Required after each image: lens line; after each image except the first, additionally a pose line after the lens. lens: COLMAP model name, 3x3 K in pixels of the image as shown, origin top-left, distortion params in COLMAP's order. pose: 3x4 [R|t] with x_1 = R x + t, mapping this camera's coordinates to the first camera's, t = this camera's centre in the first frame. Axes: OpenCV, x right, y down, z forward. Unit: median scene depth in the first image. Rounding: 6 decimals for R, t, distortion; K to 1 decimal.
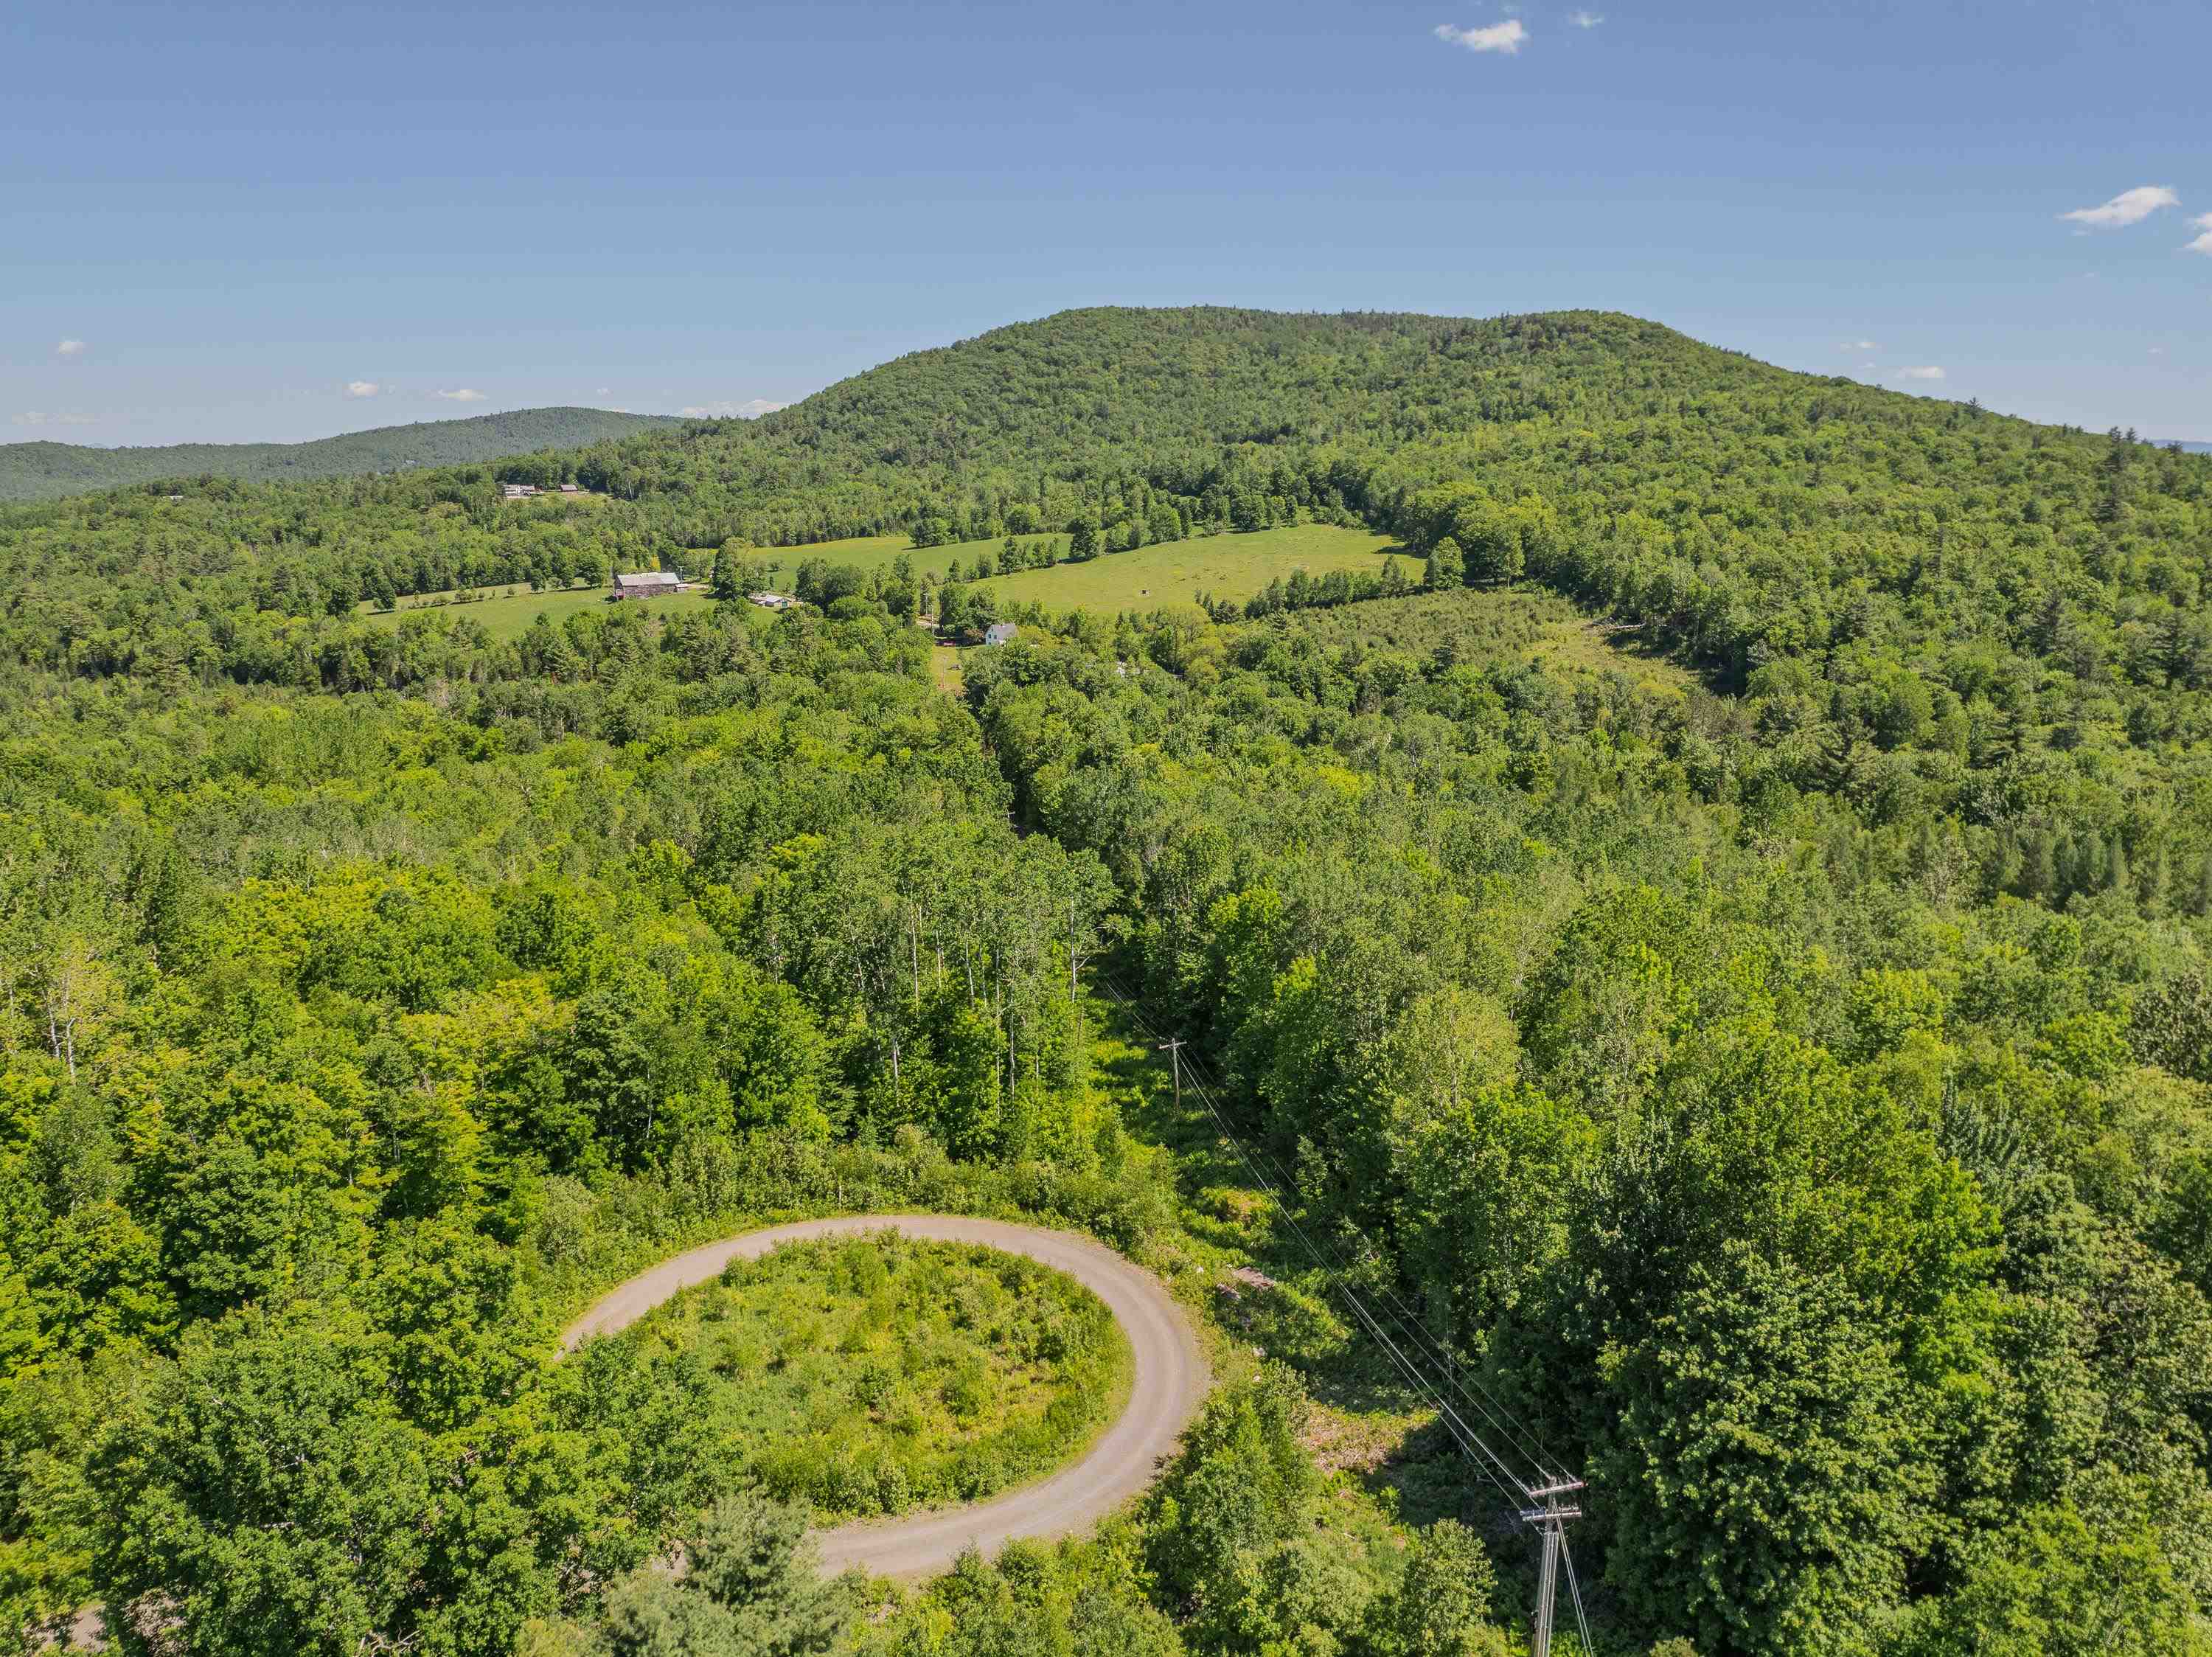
lens RADIAL K [[1562.2, 0, 1100.6], [0, 1562.2, 838.6], [0, 0, 1]] dist [-0.041645, 0.007152]
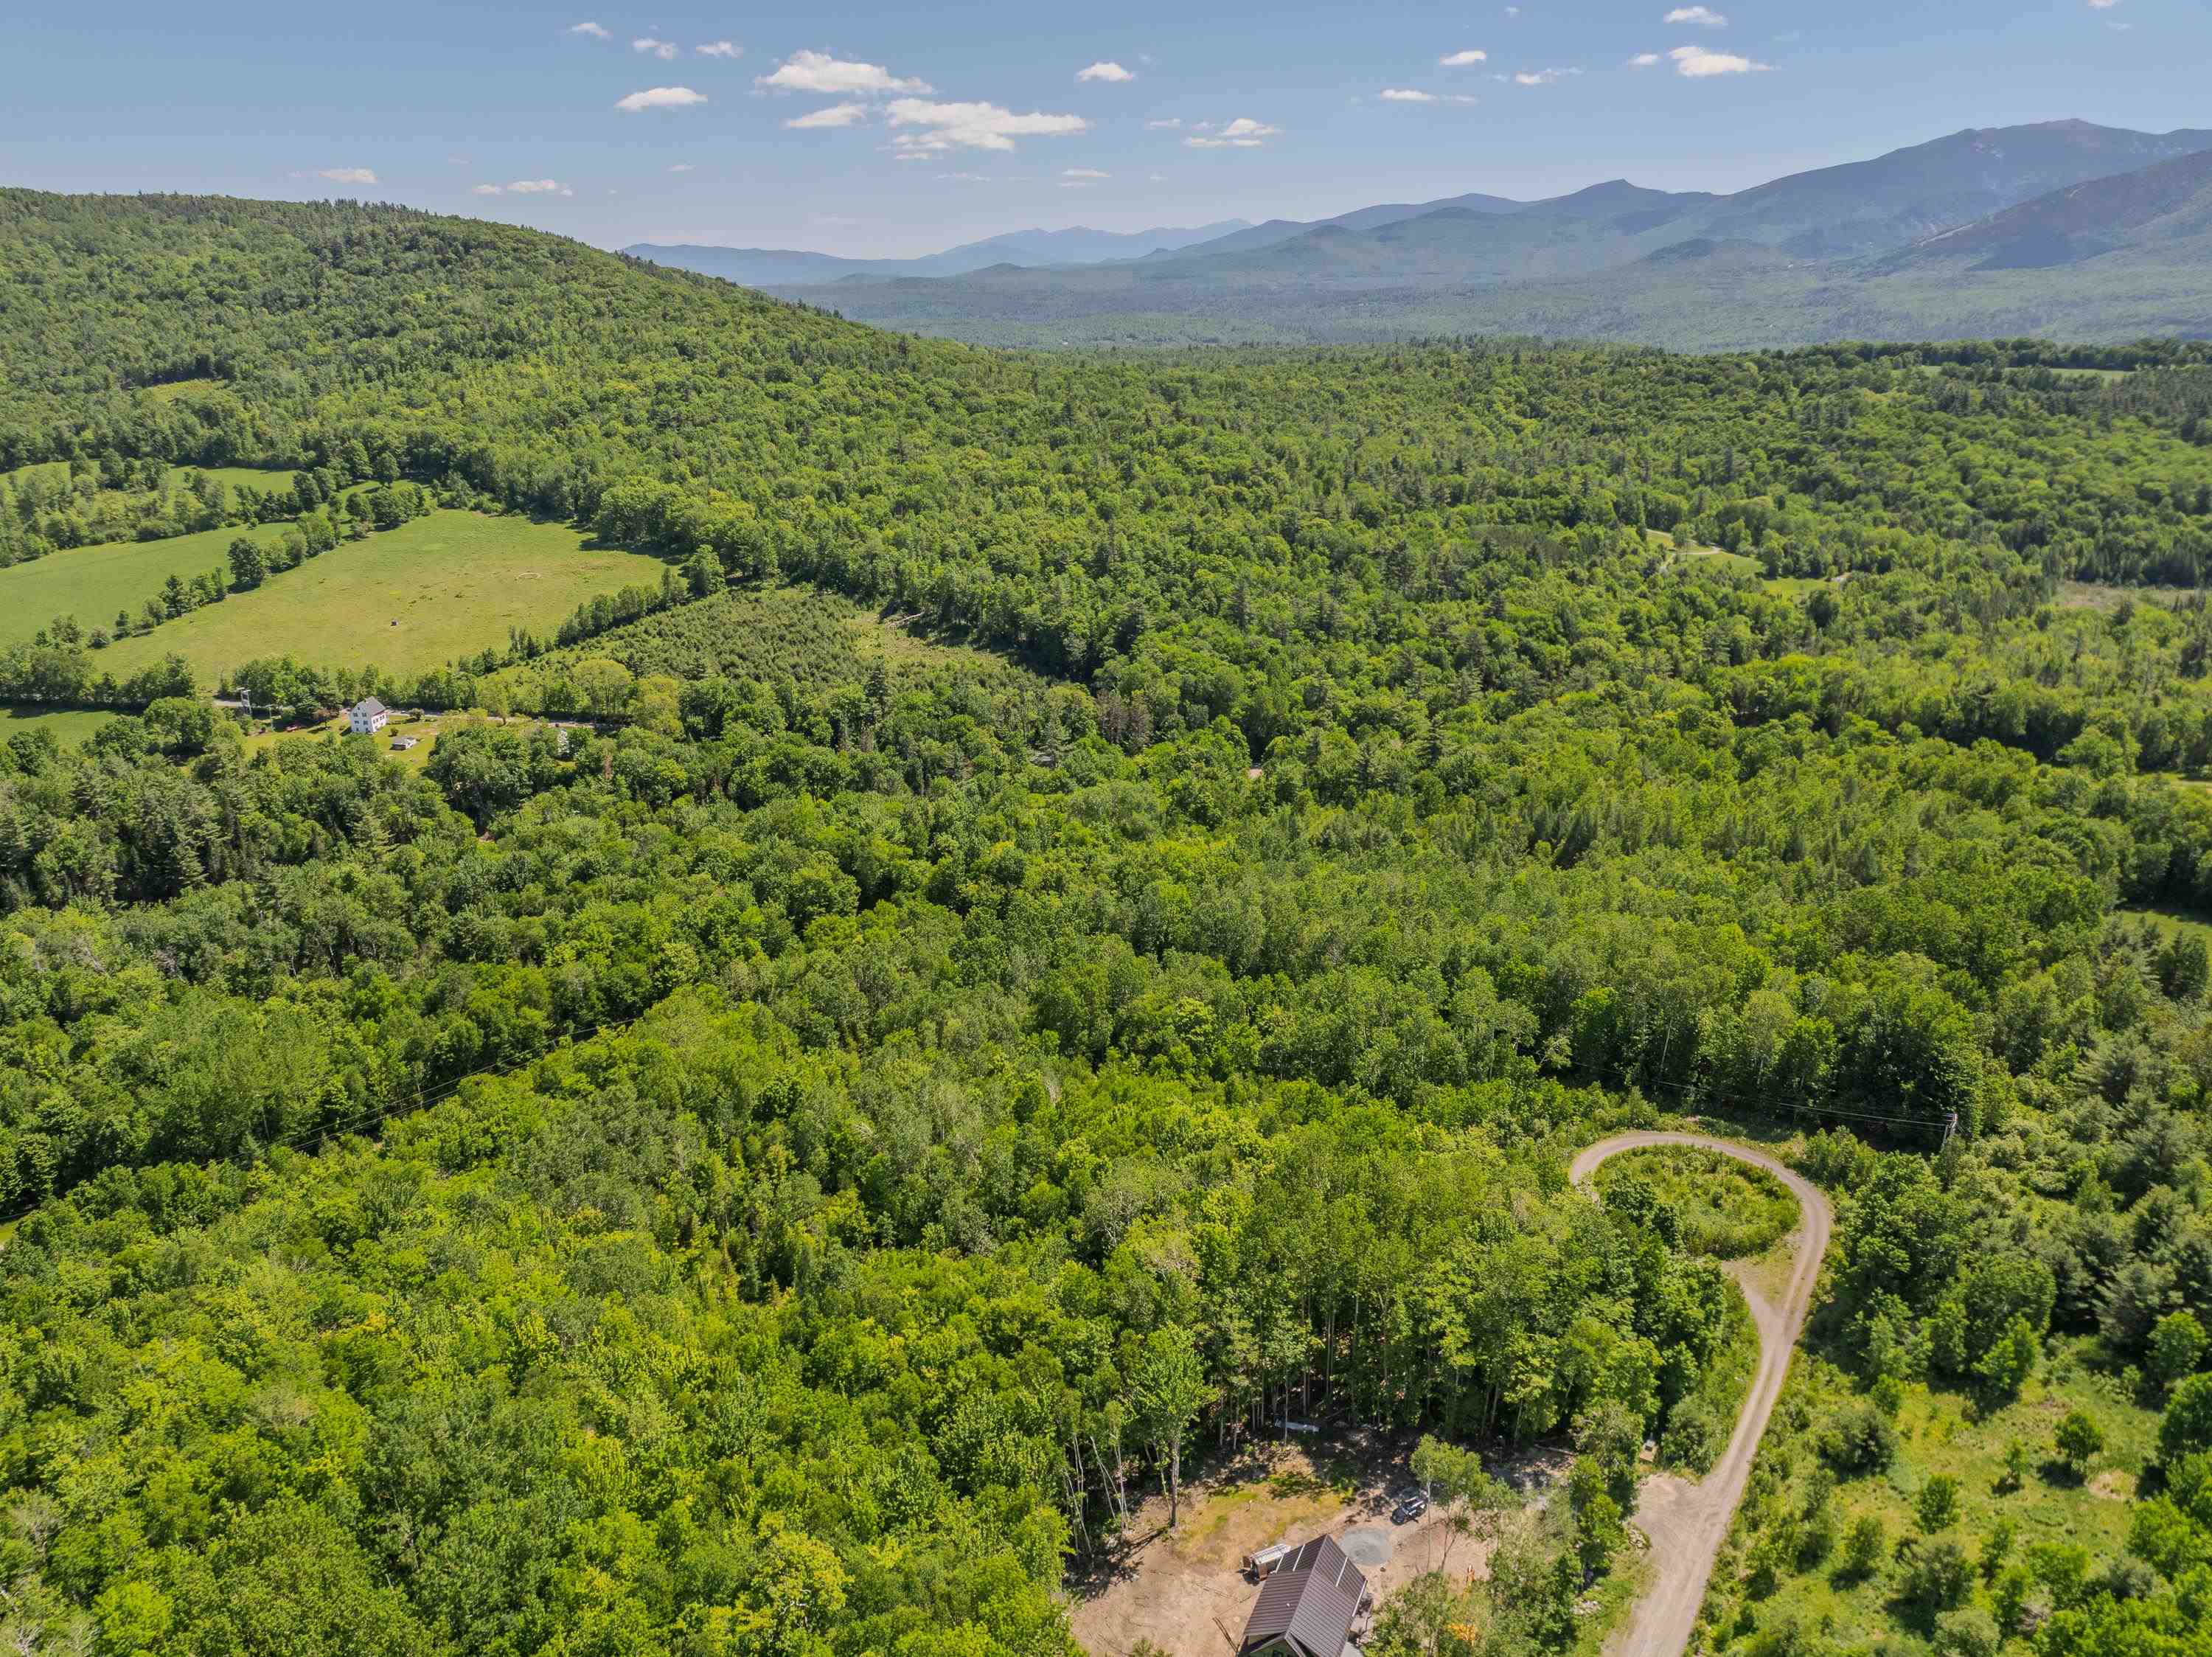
lens RADIAL K [[1562.2, 0, 1102.9], [0, 1562.2, 813.5], [0, 0, 1]] dist [-0.041645, 0.007152]
pose [[0.702704, -0.238943, 0.670159, -0.305747], [0.171695, 0.971032, 0.166185, -0.112288], [-0.690455, -0.001716, 0.723374, -0.025799]]
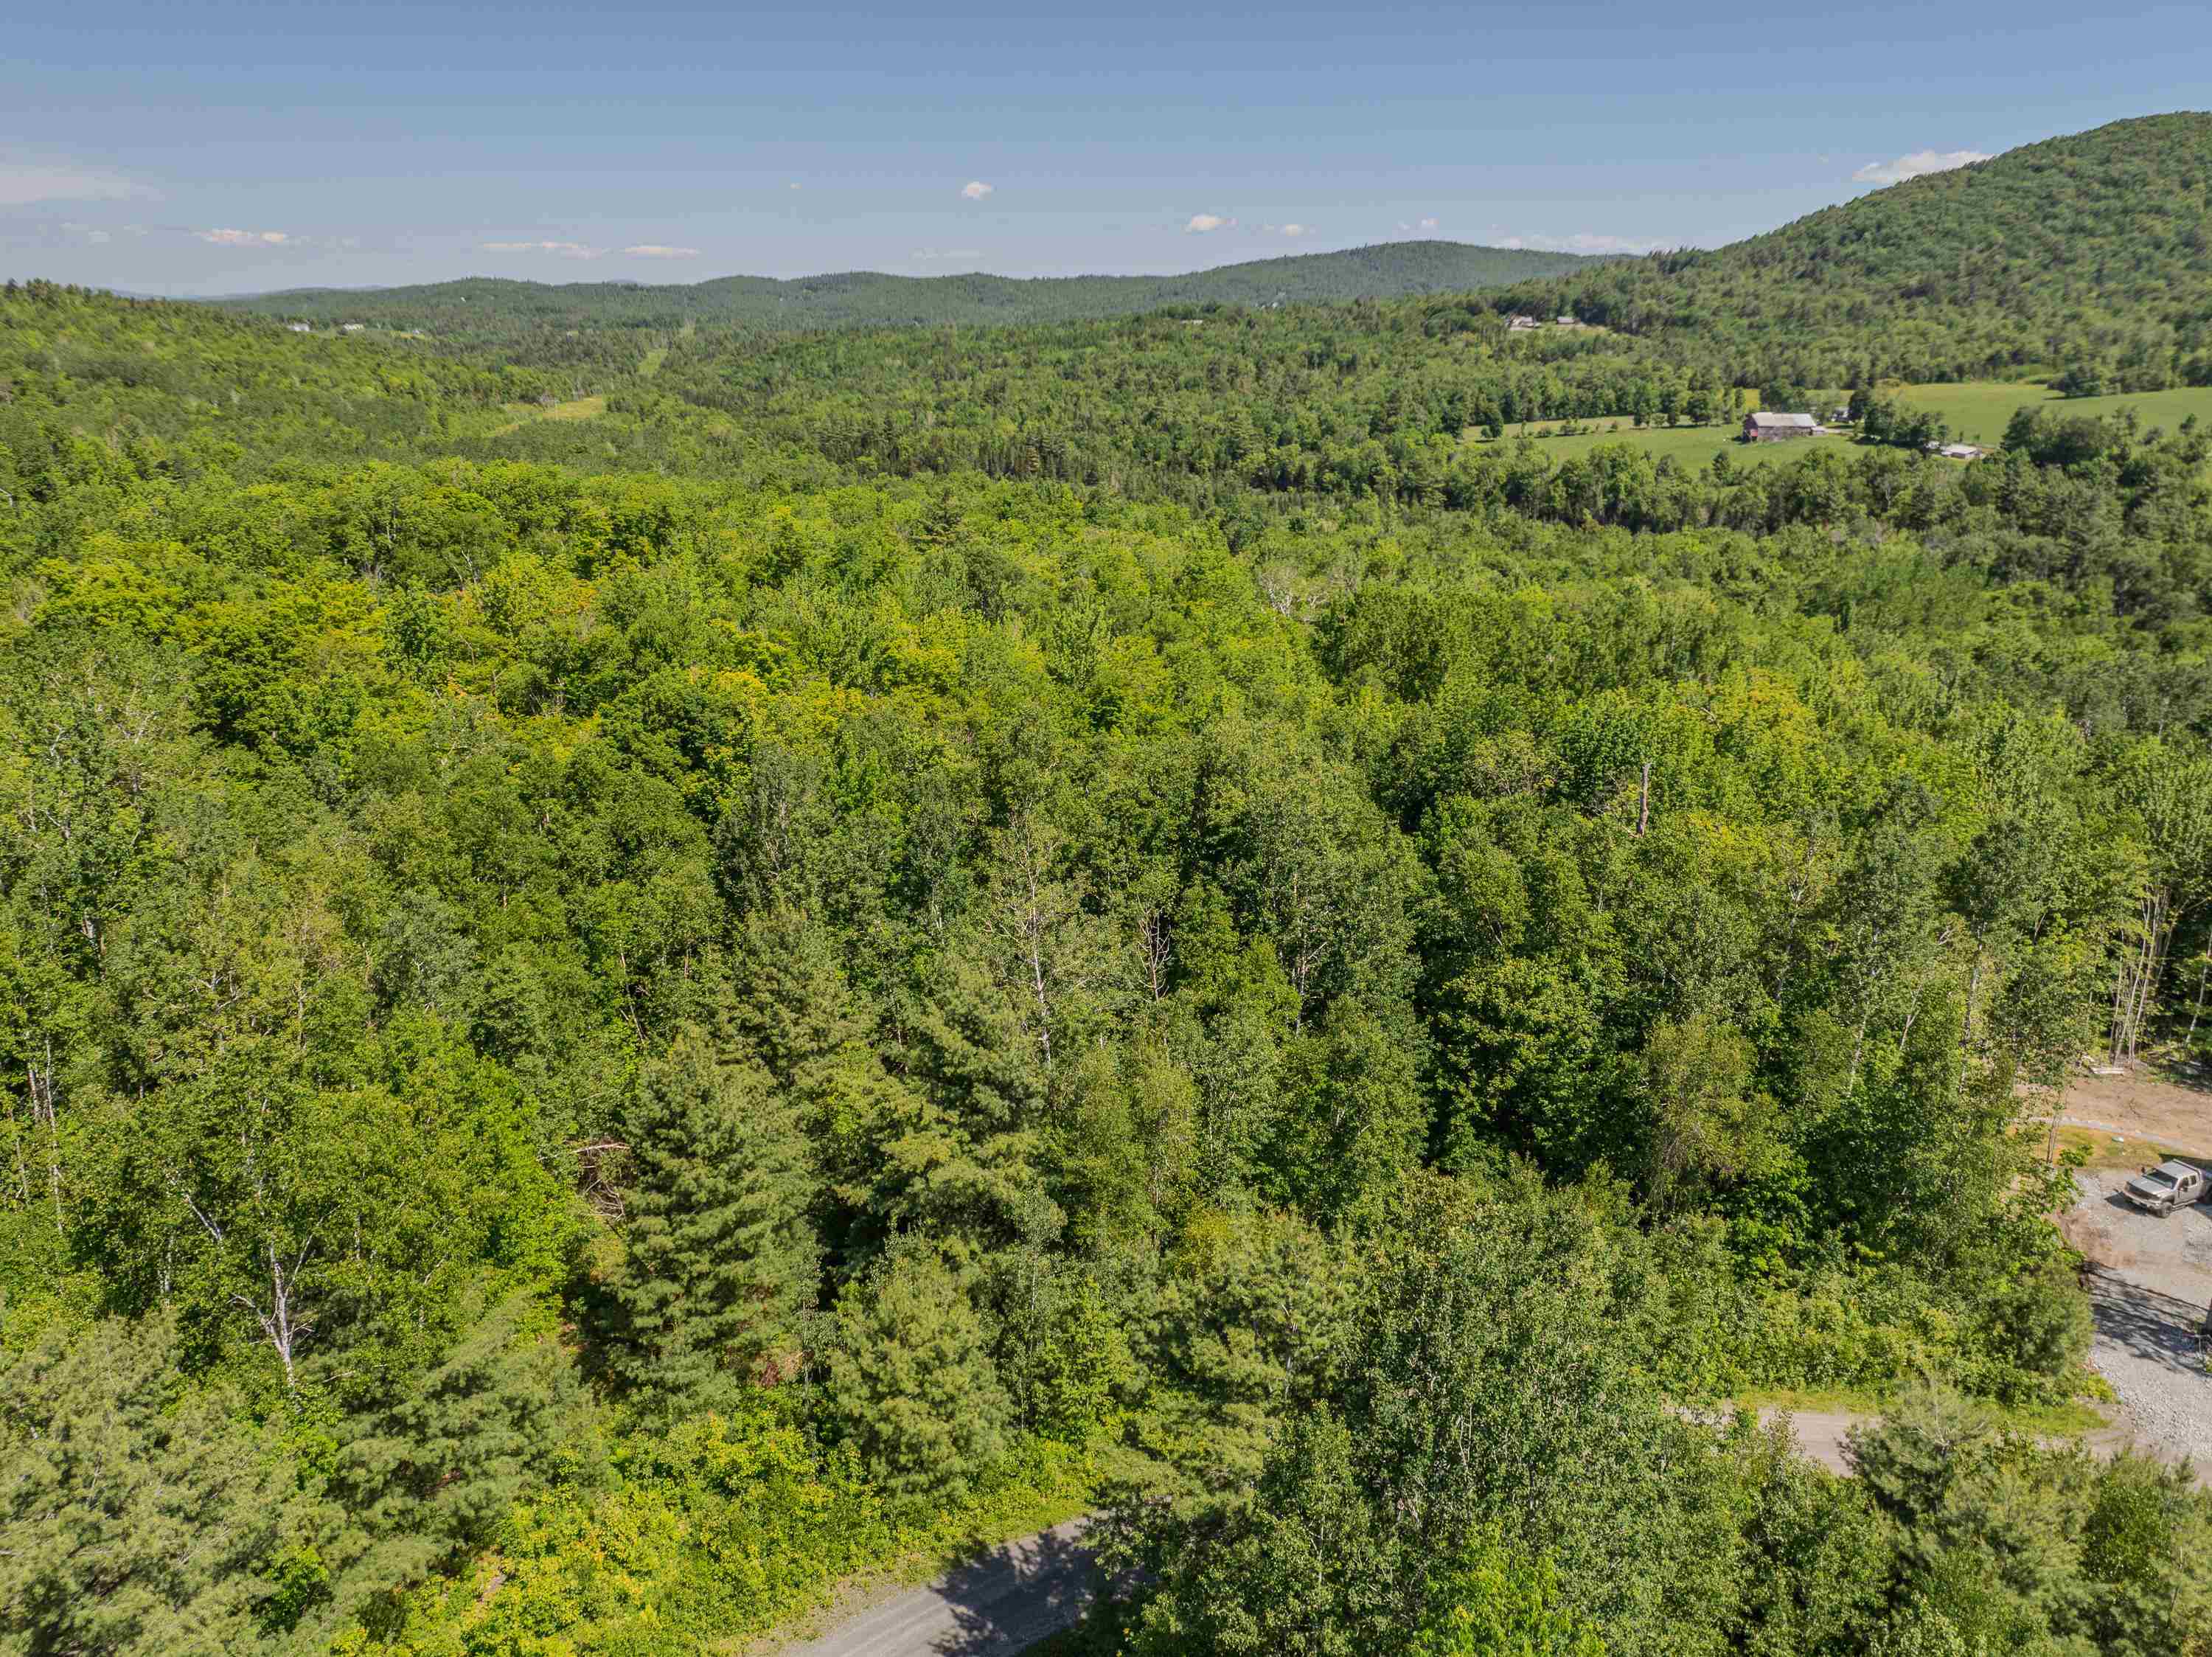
lens RADIAL K [[1562.2, 0, 1099.6], [0, 1562.2, 814.7], [0, 0, 1]] dist [-0.041645, 0.007152]
pose [[0.883569, 0.148038, -0.444287, -0.209381], [-0.110343, 0.987821, 0.109702, 0.011295], [0.455116, -0.047906, 0.889143, -0.026280]]
